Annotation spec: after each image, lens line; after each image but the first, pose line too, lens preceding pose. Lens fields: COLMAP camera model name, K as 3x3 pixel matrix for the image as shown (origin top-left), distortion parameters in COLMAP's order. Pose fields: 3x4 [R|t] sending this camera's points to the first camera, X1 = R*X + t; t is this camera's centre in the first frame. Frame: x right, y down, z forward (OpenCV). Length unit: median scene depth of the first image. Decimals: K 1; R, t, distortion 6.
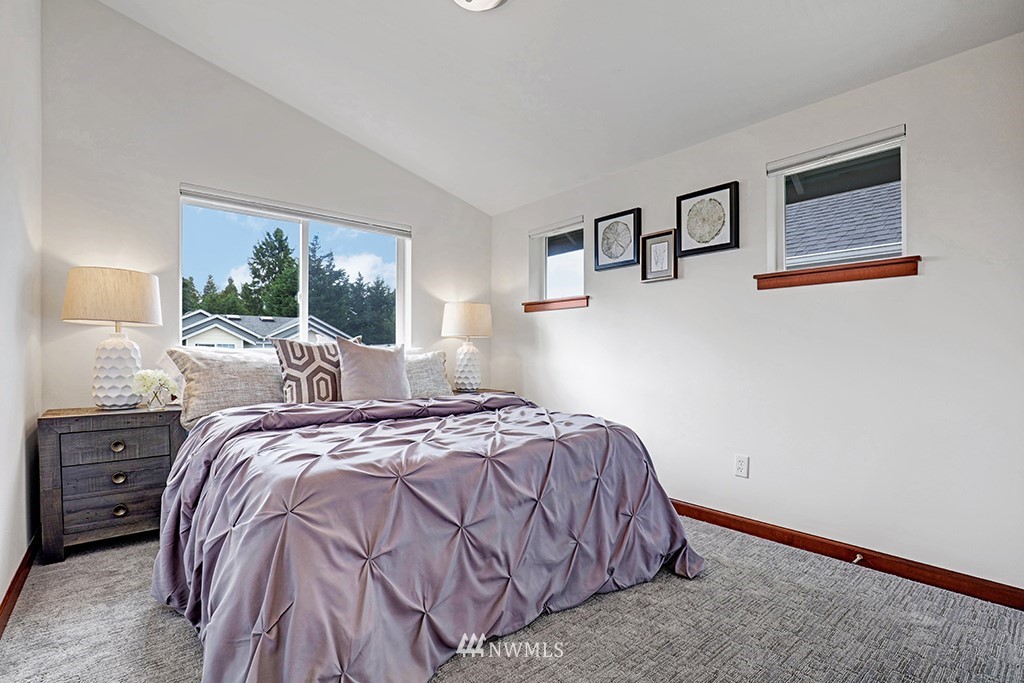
lens RADIAL K [[468.9, 0, 505.9], [0, 468.9, 351.4], [0, 0, 1]] dist [-0.031633, -0.000217]
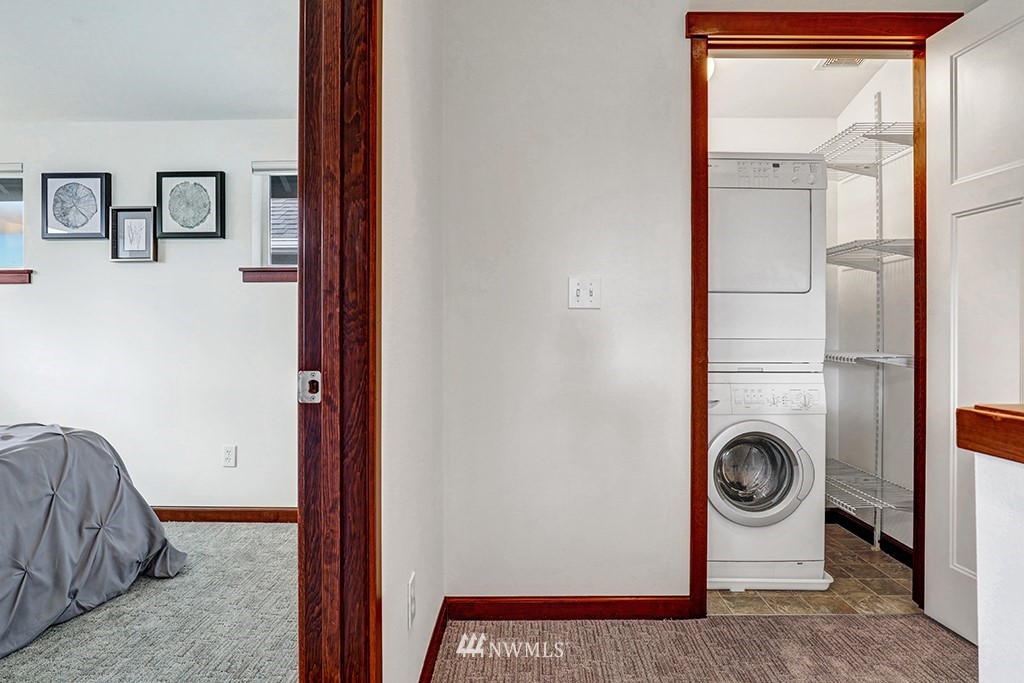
lens RADIAL K [[569.3, 0, 505.3], [0, 569.3, 335.7], [0, 0, 1]] dist [-0.015422, 0.005447]
pose [[0.633566, -0.007300, 0.773654, -0.071691], [-0.001525, 0.999942, 0.010684, -0.031944], [-0.773687, -0.007949, 0.633518, -0.279204]]
